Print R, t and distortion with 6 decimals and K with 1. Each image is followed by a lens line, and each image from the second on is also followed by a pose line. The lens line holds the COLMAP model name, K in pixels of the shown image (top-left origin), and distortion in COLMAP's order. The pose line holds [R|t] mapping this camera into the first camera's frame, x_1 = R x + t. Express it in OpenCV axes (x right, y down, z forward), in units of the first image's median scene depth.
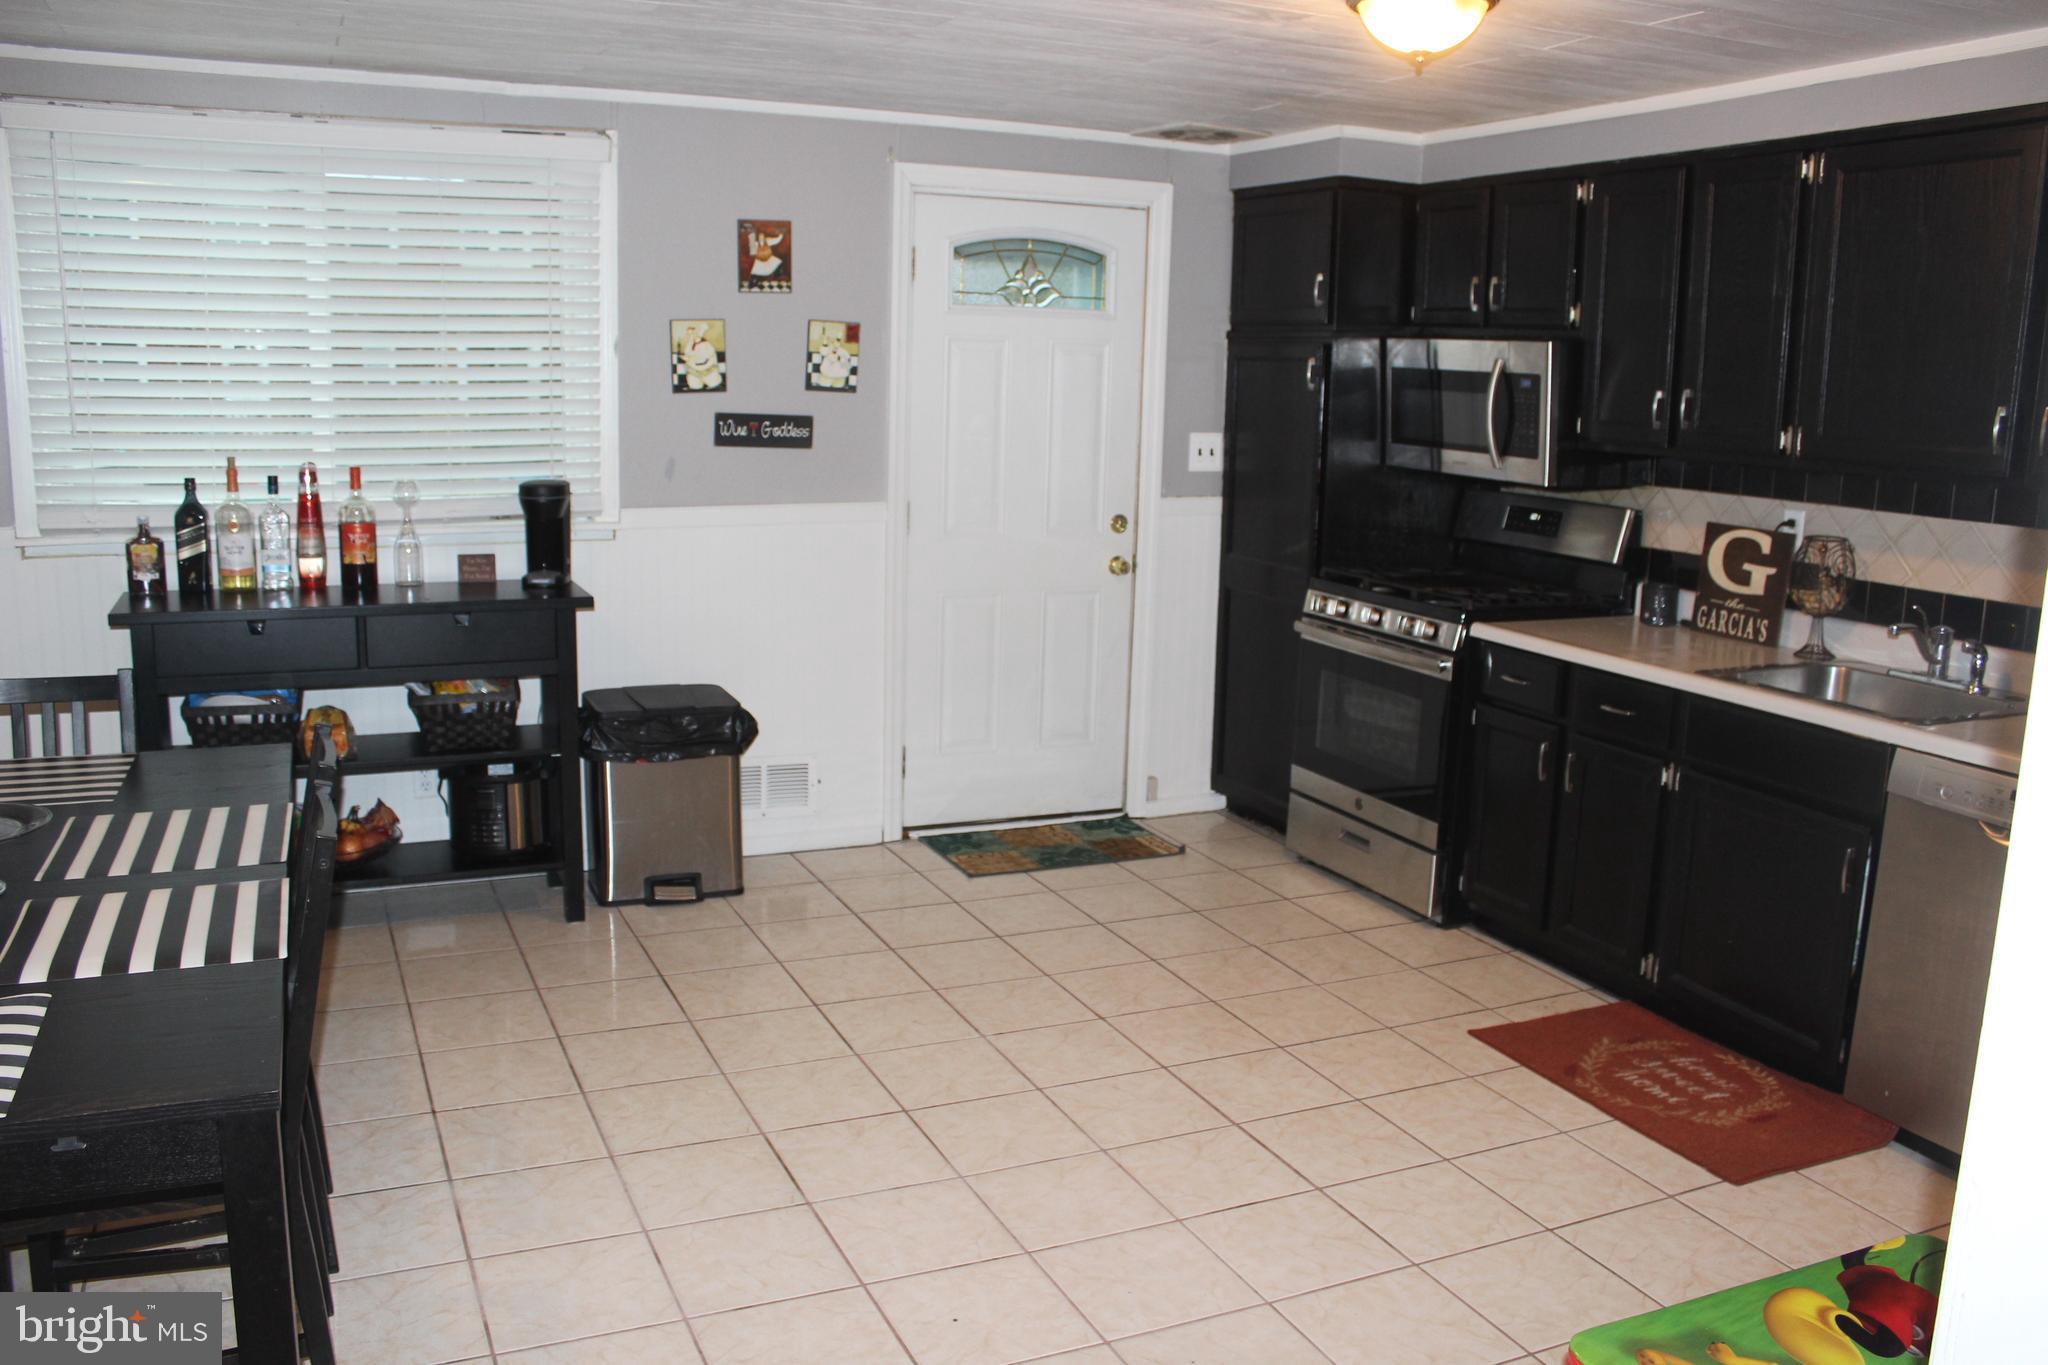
lens RADIAL K [[1688.9, 0, 1038.1], [0, 1688.9, 678.8], [0, 0, 1]] dist [-0.162930, 0.158797]
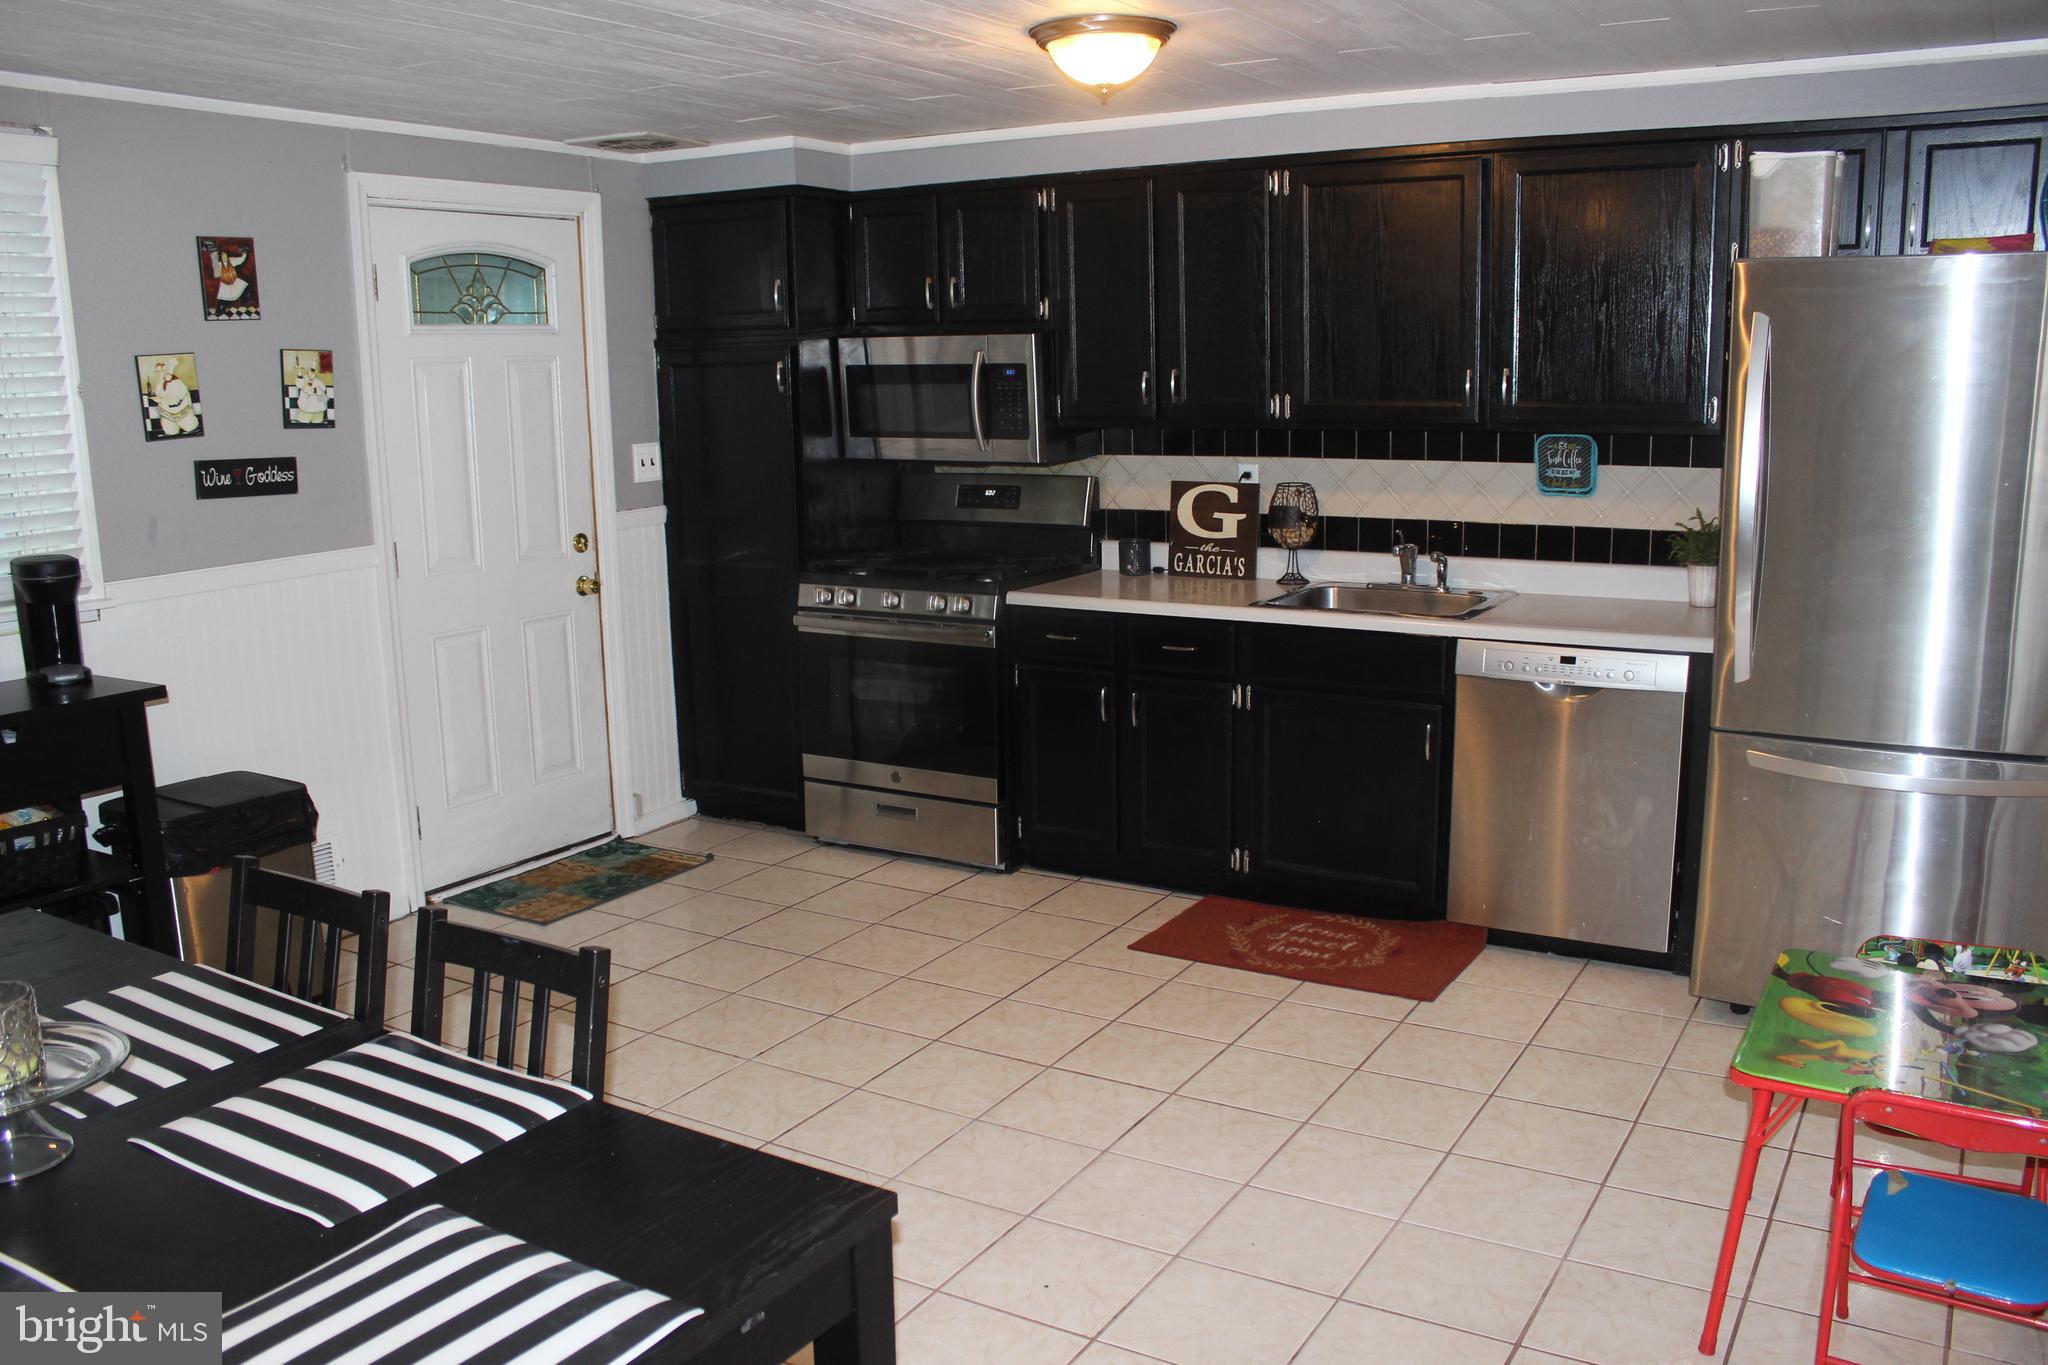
lens RADIAL K [[1688.9, 0, 1038.1], [0, 1688.9, 678.8], [0, 0, 1]] dist [-0.162930, 0.158797]
pose [[0.823413, -0.146256, 0.548270, -0.315259], [0.144420, 0.988410, 0.046772, -0.024215], [-0.548756, 0.040669, 0.834993, 0.059418]]
